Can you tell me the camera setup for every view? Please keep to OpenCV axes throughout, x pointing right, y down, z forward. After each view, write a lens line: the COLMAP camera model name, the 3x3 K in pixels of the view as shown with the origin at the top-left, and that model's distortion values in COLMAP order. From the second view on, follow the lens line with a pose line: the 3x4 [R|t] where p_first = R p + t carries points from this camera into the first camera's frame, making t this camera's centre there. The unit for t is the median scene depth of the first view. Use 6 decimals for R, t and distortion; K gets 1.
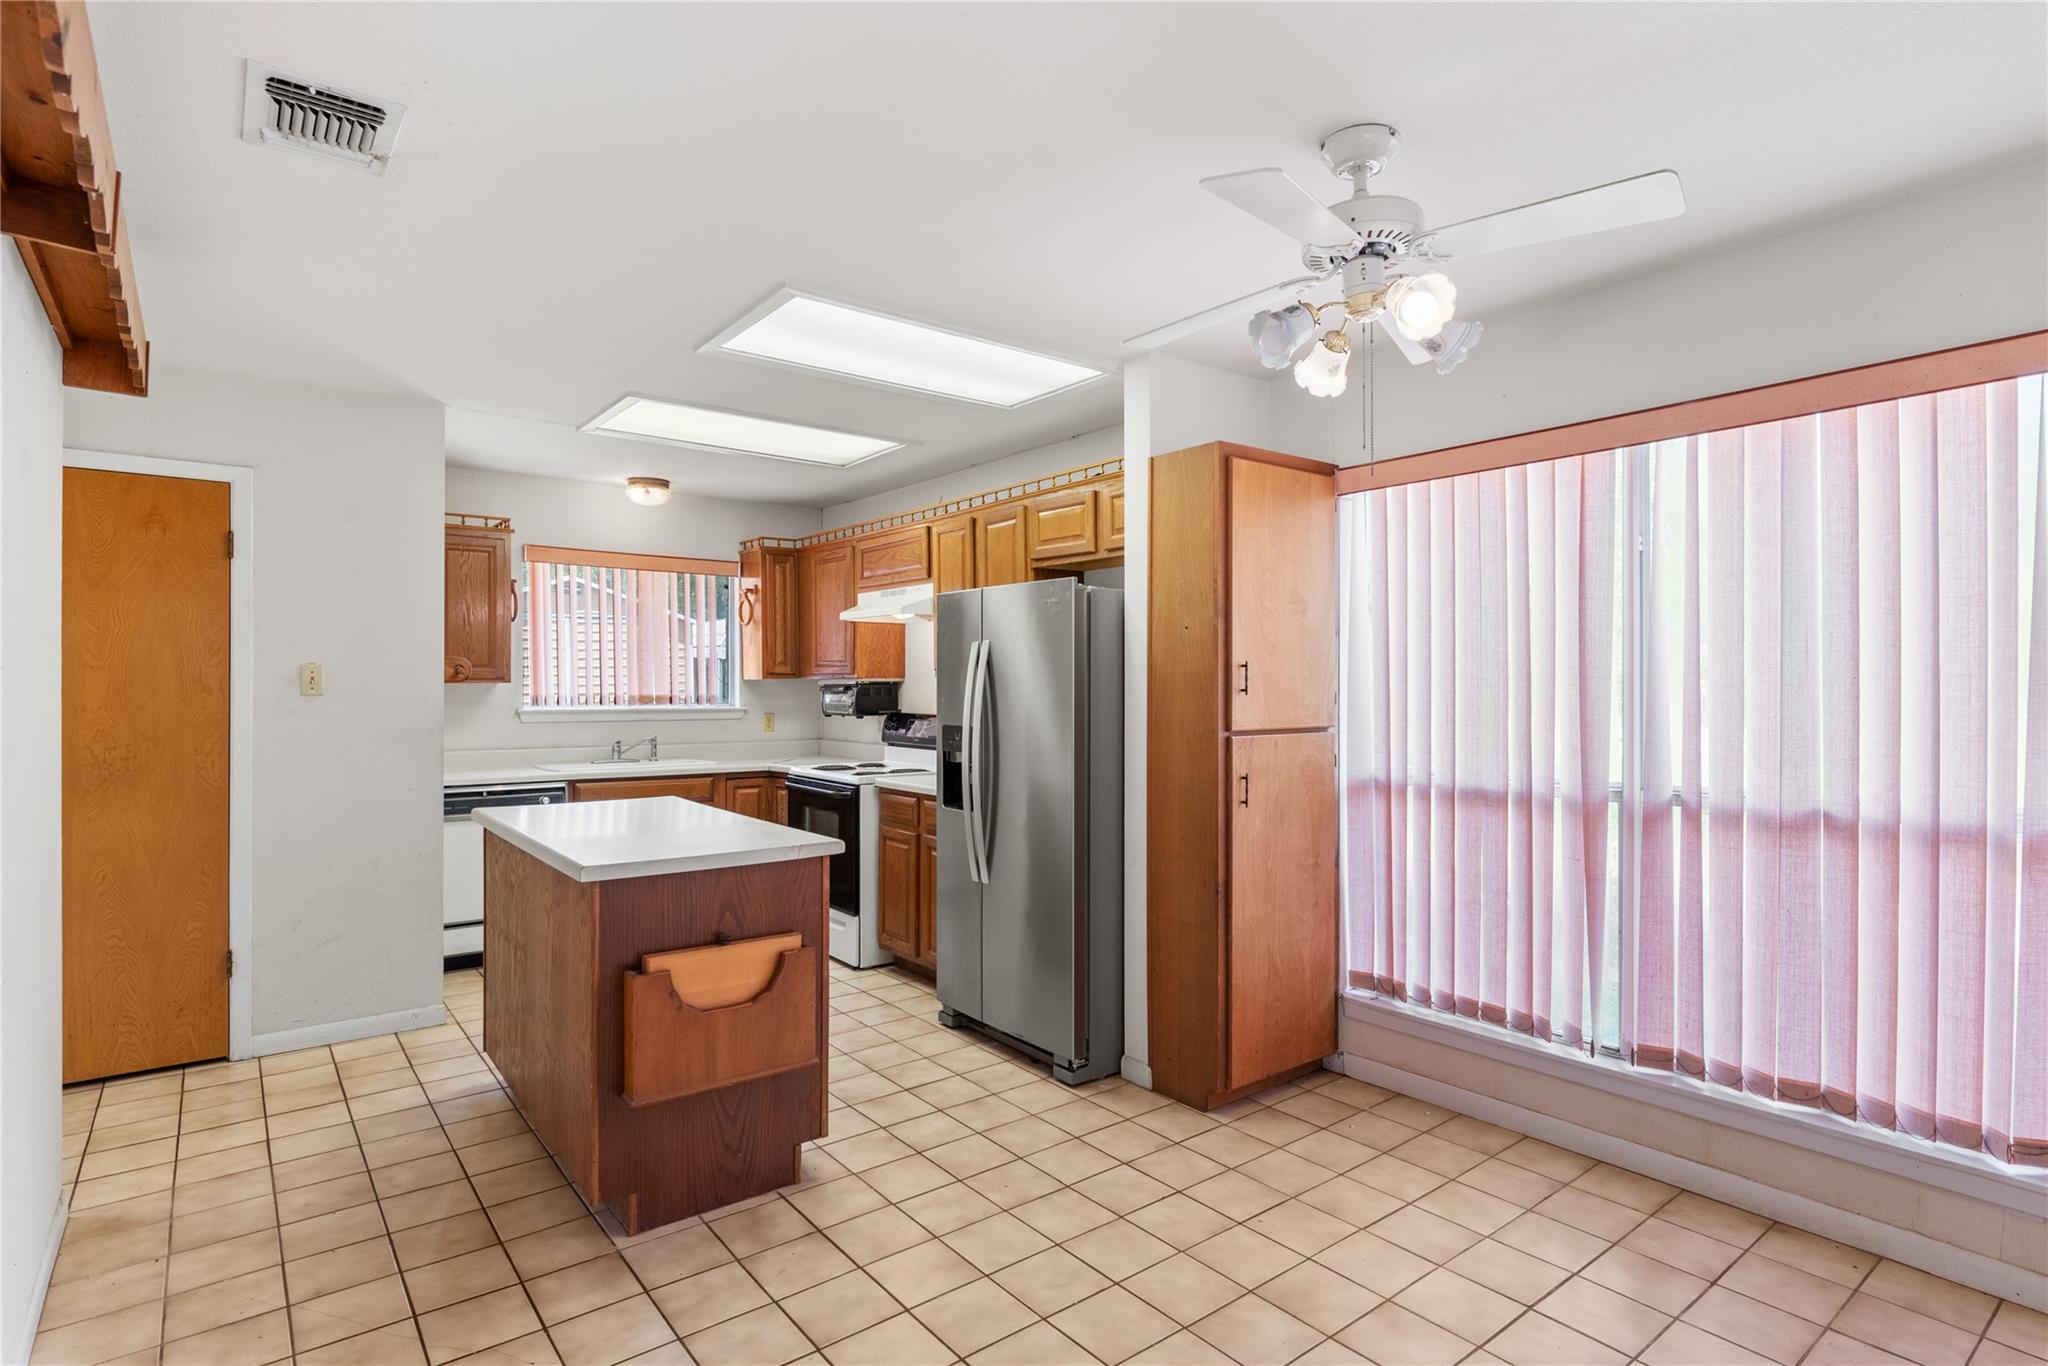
lens RADIAL K [[1073.2, 0, 1053.5], [0, 1073.2, 687.1], [0, 0, 1]] dist [-0.000214, 0.001177]
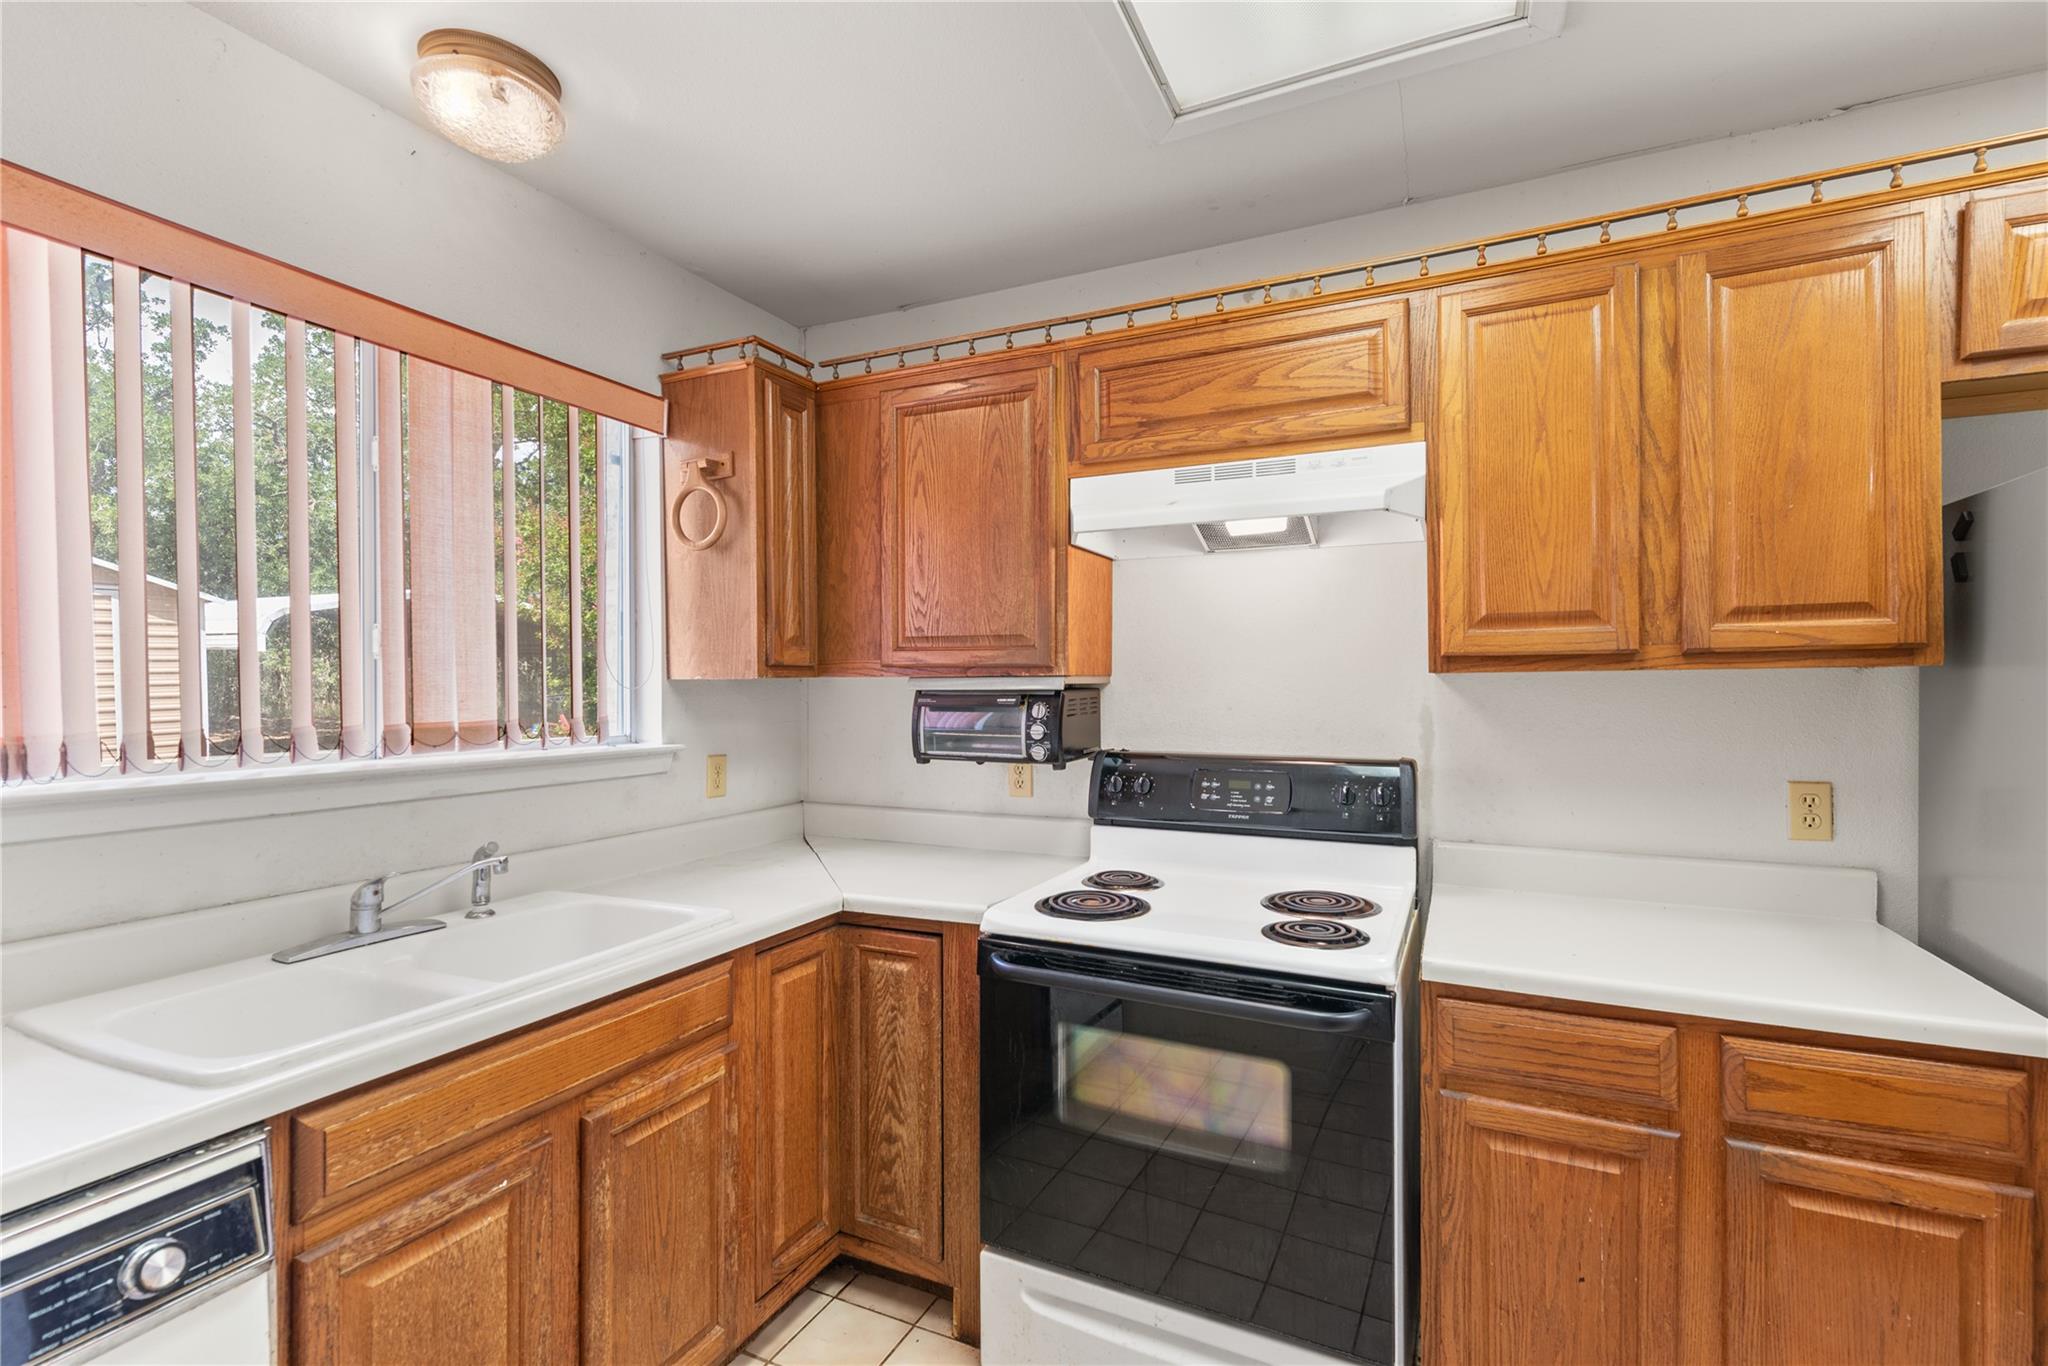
lens RADIAL K [[902.9, 0, 1033.2], [0, 902.9, 685.7], [0, 0, 1]] dist [0.002587, -0.001638]
pose [[0.892334, -0.003498, 0.451363, -0.355194], [0.003678, 0.999993, 0.000478, -0.004650], [-0.451362, 0.001234, 0.892340, 0.680891]]
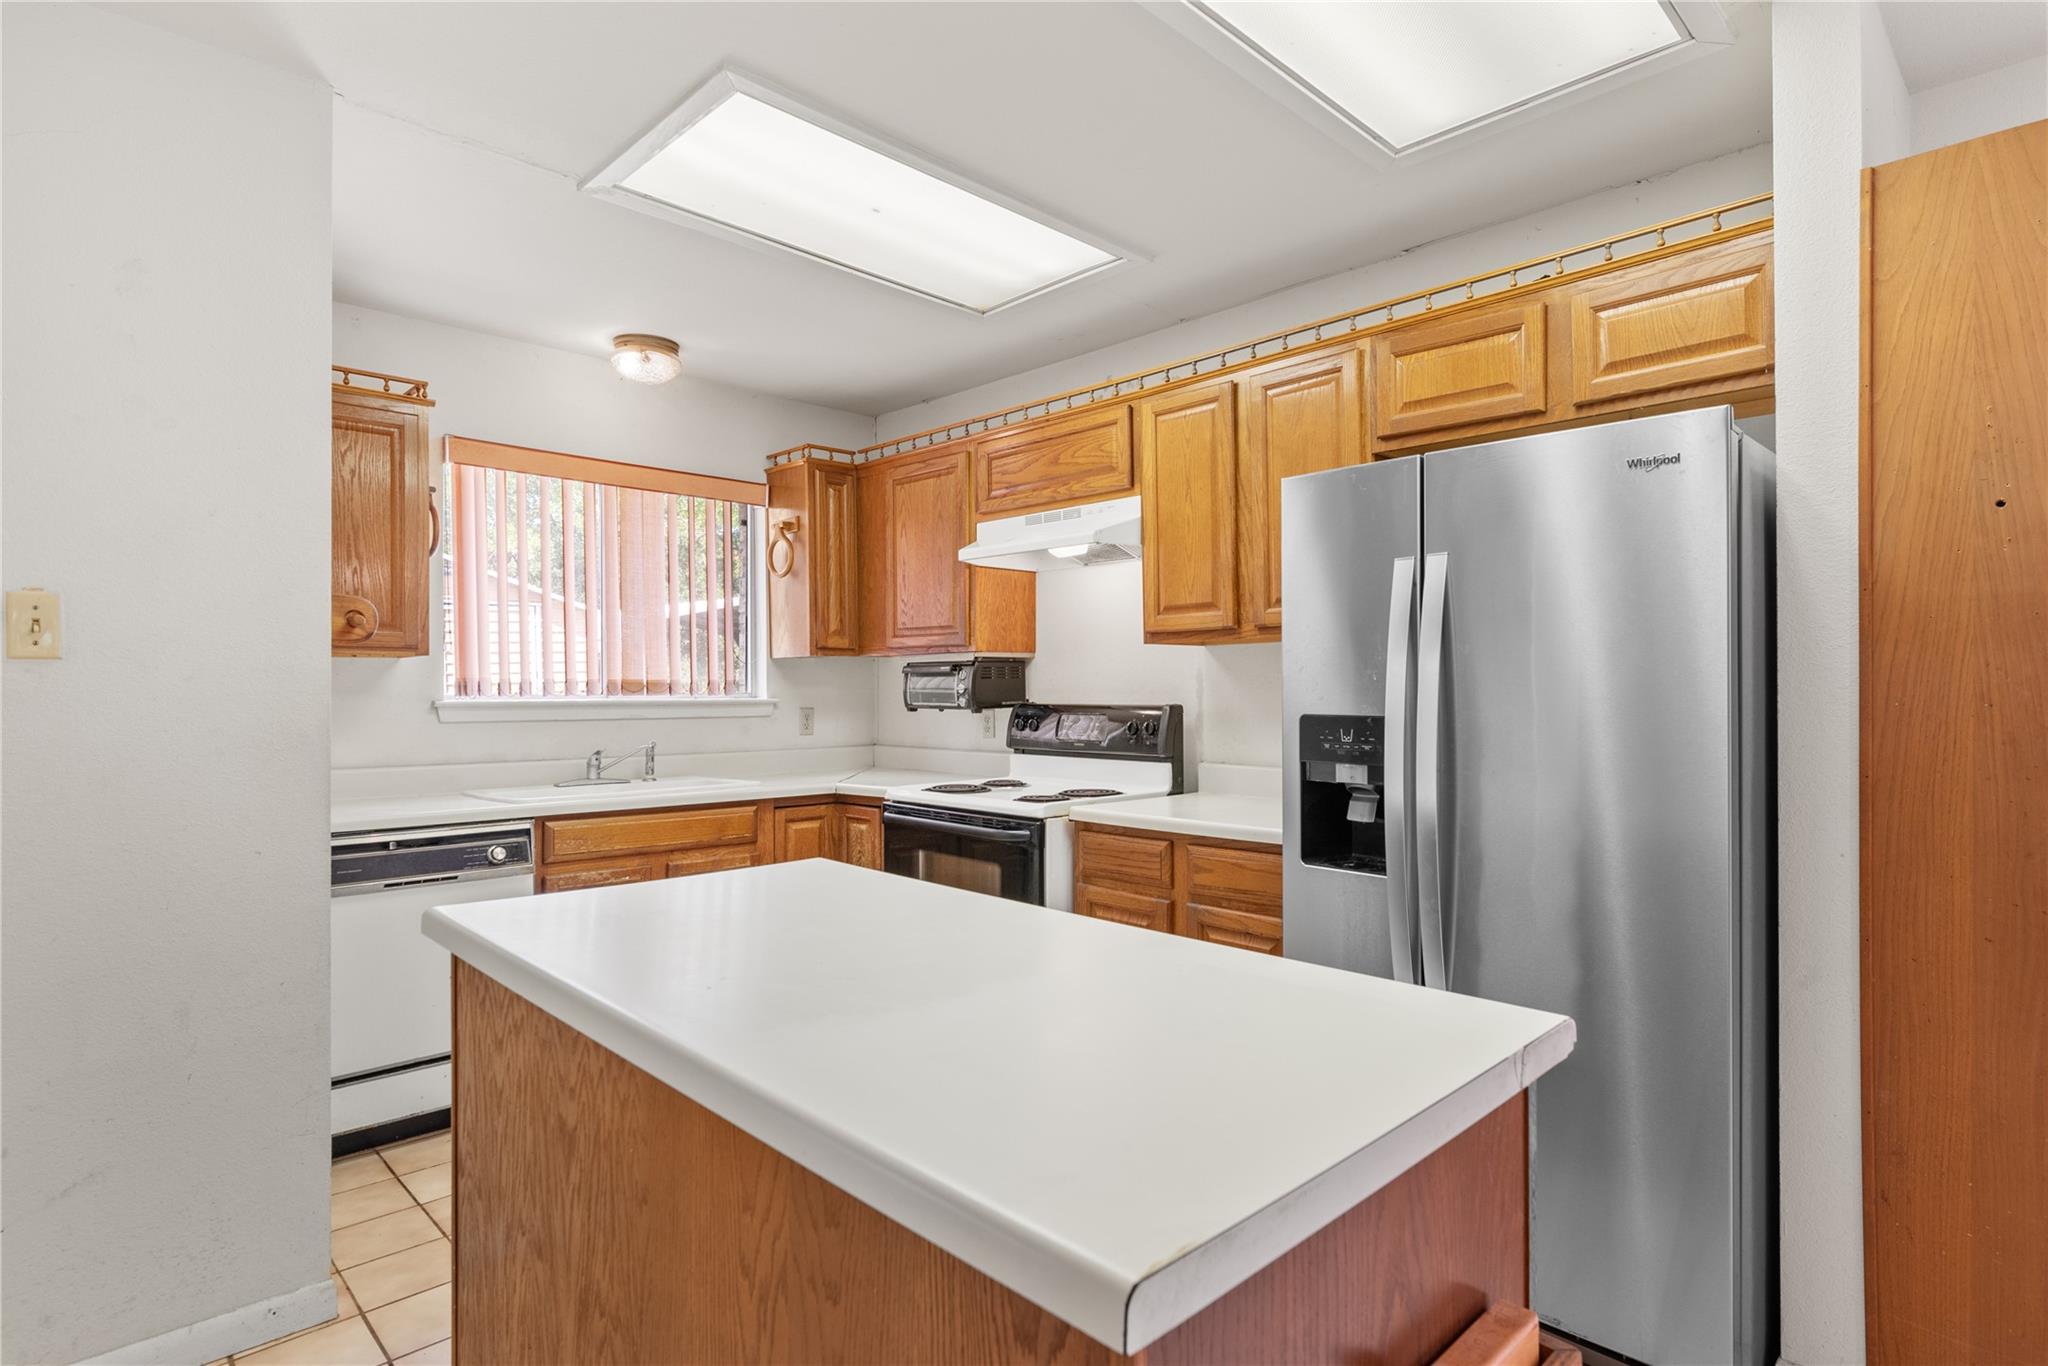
lens RADIAL K [[1073.2, 0, 1038.9], [0, 1073.2, 688.4], [0, 0, 1]] dist [-0.000214, 0.001177]
pose [[0.994316, -0.004015, 0.106394, -0.213317], [0.004300, 0.999988, -0.002450, 0.016006], [-0.106383, 0.002894, 0.994321, 0.339440]]
